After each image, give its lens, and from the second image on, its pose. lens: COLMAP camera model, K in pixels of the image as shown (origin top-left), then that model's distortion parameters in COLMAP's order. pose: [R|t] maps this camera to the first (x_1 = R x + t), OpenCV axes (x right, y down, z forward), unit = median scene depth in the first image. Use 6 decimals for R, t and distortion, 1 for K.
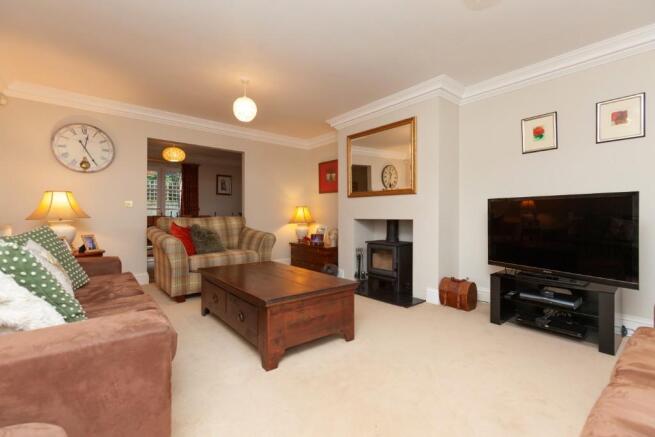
lens RADIAL K [[300.8, 0, 325.6], [0, 300.8, 218.8], [0, 0, 1]] dist [-0.004934, 0.002390]
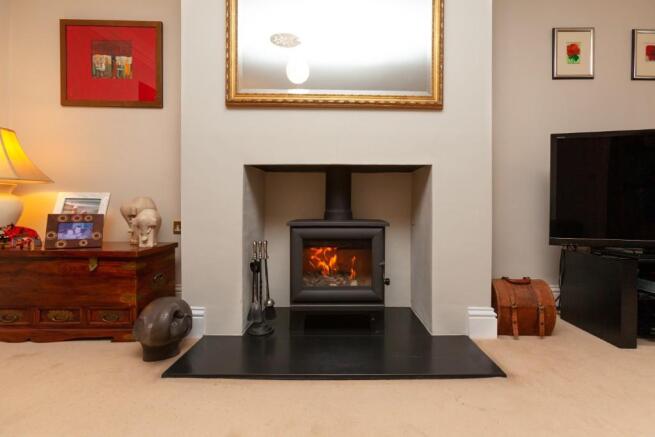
lens RADIAL K [[300.8, 0, 337.1], [0, 300.8, 203.3], [0, 0, 1]] dist [-0.004934, 0.002390]
pose [[0.614831, 0.005191, 0.788642, -0.141891], [0.005145, 0.999931, -0.010592, 0.055706], [-0.788642, 0.010570, 0.614762, 0.731409]]
